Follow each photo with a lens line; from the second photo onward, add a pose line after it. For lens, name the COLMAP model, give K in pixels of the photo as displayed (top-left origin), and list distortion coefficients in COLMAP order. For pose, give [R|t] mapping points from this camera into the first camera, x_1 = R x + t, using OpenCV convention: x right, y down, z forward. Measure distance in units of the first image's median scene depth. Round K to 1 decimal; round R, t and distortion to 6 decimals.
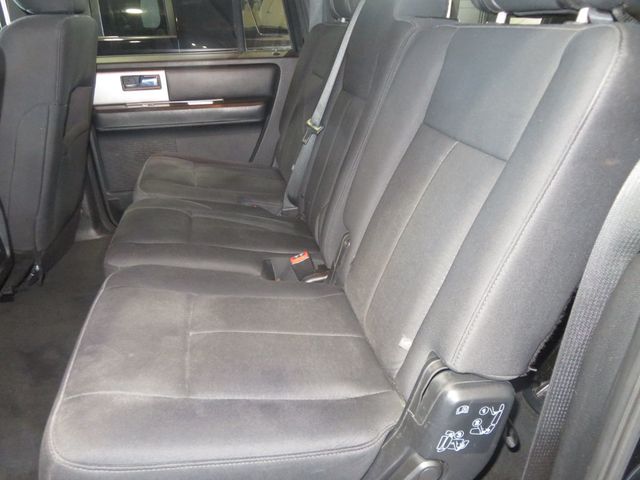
lens RADIAL K [[455.1, 0, 321.9], [0, 455.1, 236.9], [0, 0, 1]] dist [0.012083, -0.007698]
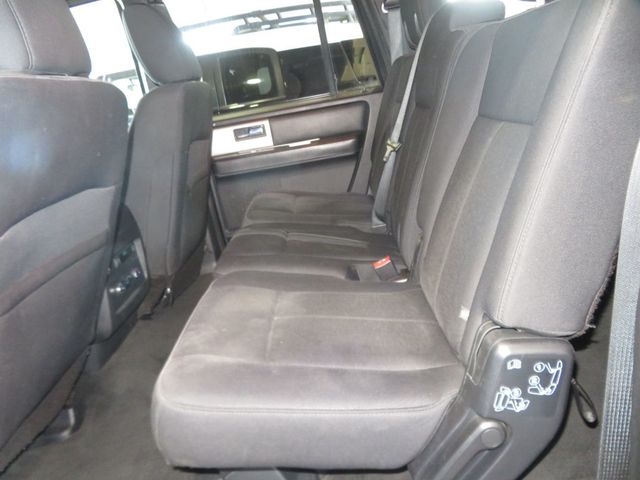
lens RADIAL K [[455.1, 0, 327.8], [0, 455.1, 237.4], [0, 0, 1]] dist [0.012083, -0.007698]
pose [[0.966494, -0.075198, -0.245426, 0.115347], [0.048980, 0.992586, -0.111243, 0.123695], [0.251971, 0.095495, 0.963012, -0.073557]]
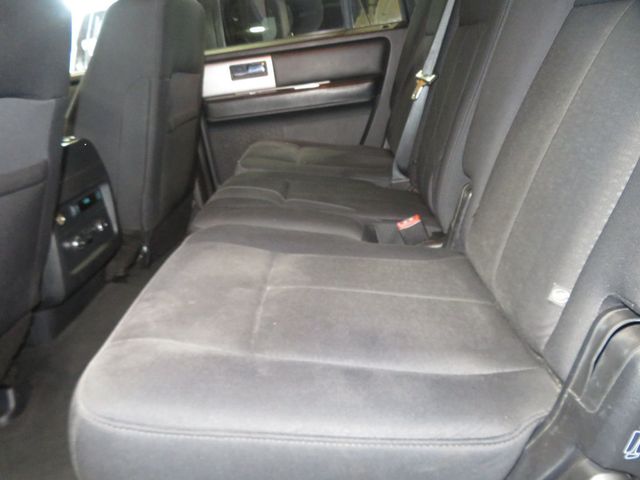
lens RADIAL K [[455.1, 0, 327.3], [0, 455.1, 239.1], [0, 0, 1]] dist [0.012083, -0.007698]
pose [[0.968059, -0.018600, -0.250032, 0.017180], [0.007904, 0.999013, -0.043717, 0.137527], [0.250599, 0.040345, 0.967250, 0.201755]]
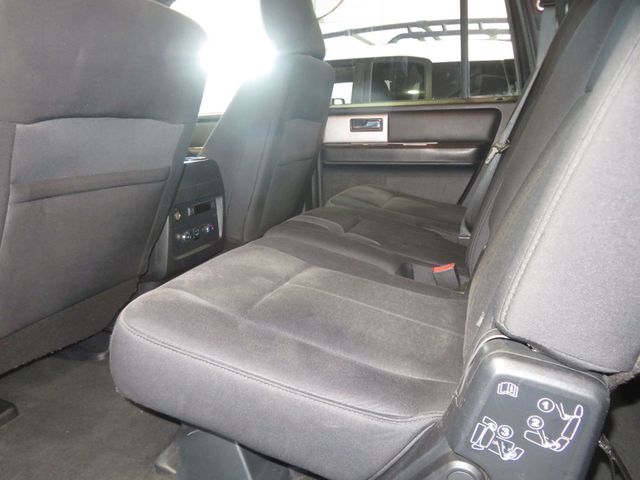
lens RADIAL K [[455.1, 0, 334.6], [0, 455.1, 248.4], [0, 0, 1]] dist [0.012083, -0.007698]
pose [[0.855541, 0.125020, -0.502414, 0.264689], [-0.210453, 0.970596, -0.116849, 0.197974], [0.473033, 0.205703, 0.856695, 0.137660]]
